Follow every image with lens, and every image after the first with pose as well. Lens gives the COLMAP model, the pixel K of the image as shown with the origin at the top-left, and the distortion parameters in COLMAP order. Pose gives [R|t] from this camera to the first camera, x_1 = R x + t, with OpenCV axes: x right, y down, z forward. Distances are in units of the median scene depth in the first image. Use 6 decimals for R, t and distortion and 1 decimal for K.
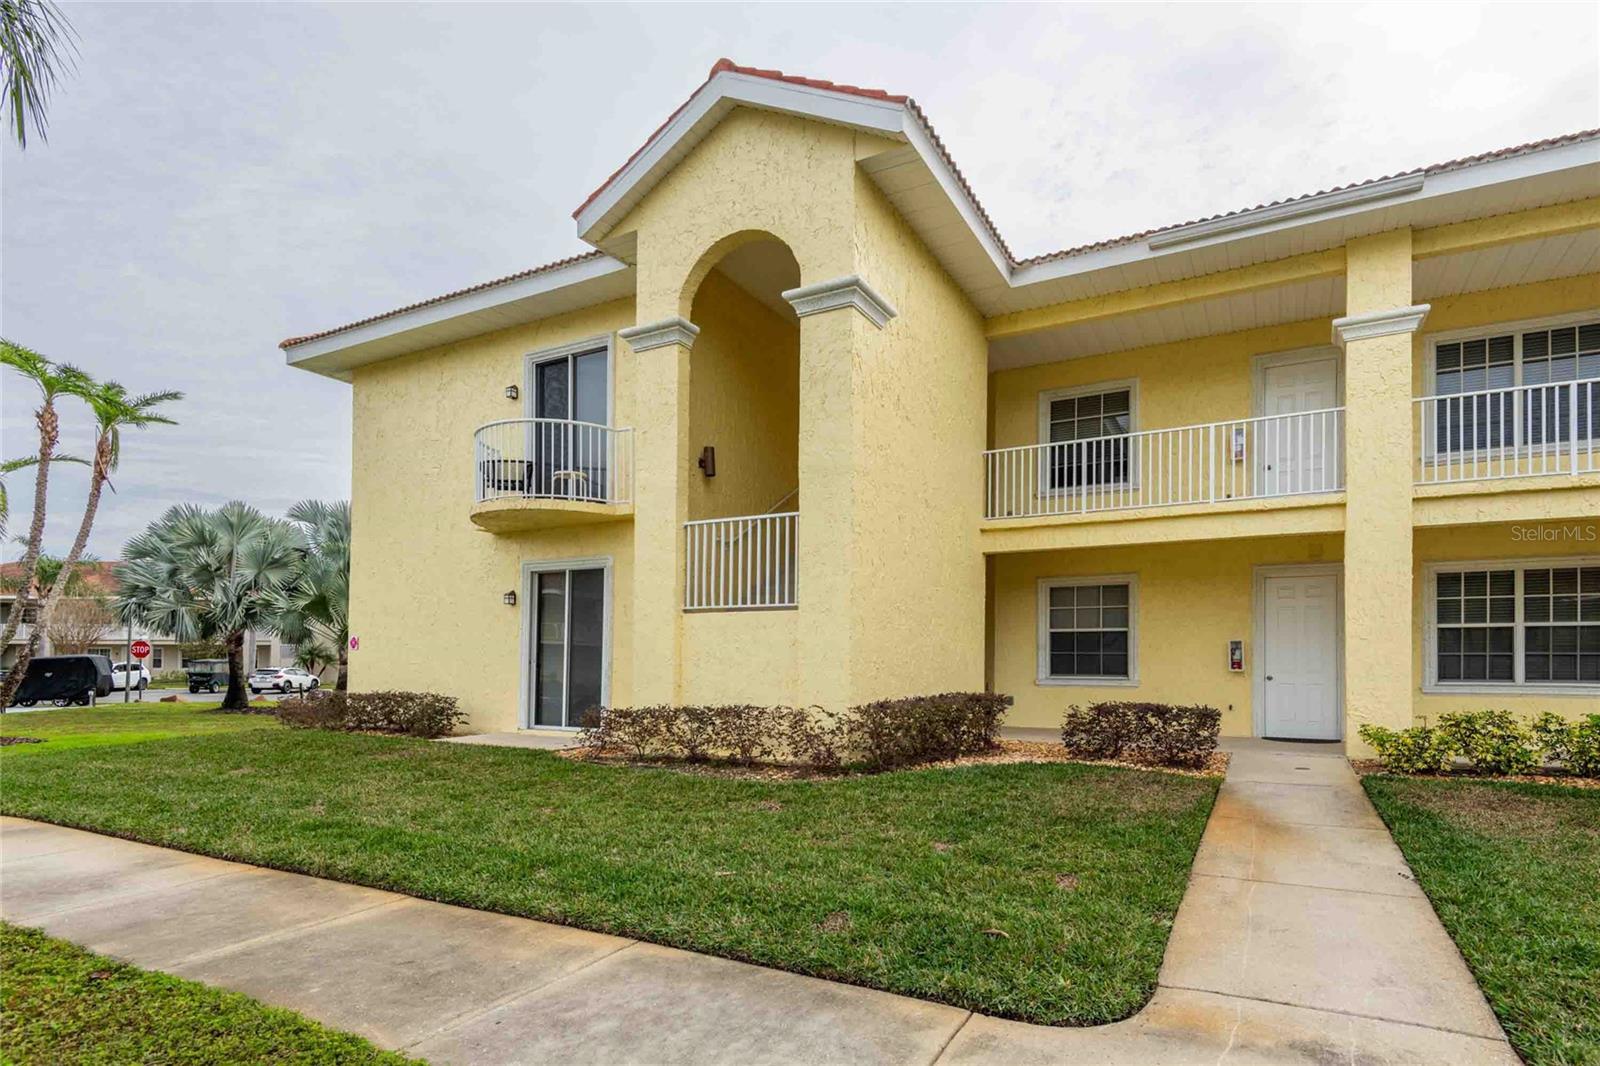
lens RADIAL K [[752.0, 0, 796.5], [0, 752.0, 528.6], [0, 0, 1]] dist [0.045814, -0.029978]
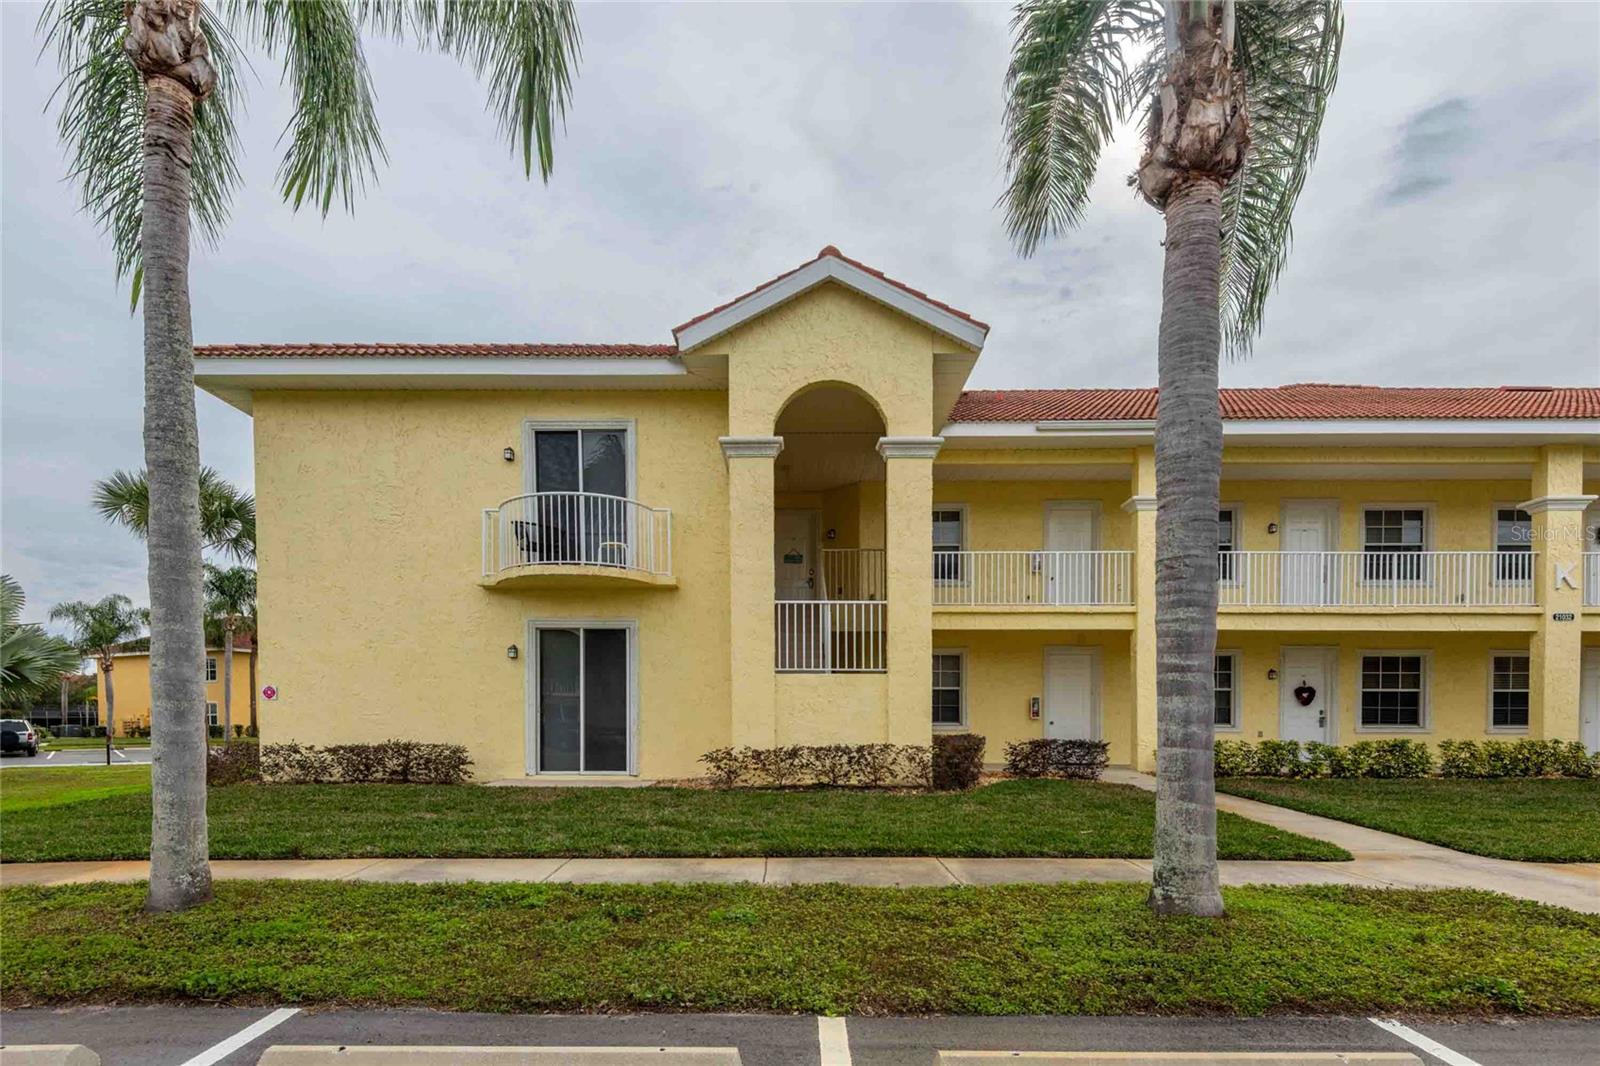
lens RADIAL K [[717.6, 0, 798.5], [0, 717.6, 588.1], [0, 0, 1]] dist [0.042977, -0.023913]
pose [[0.913624, 0.069483, 0.400579, -0.457253], [-0.070206, 0.997449, -0.012892, -0.013049], [-0.400453, -0.016345, 0.916172, -0.087396]]
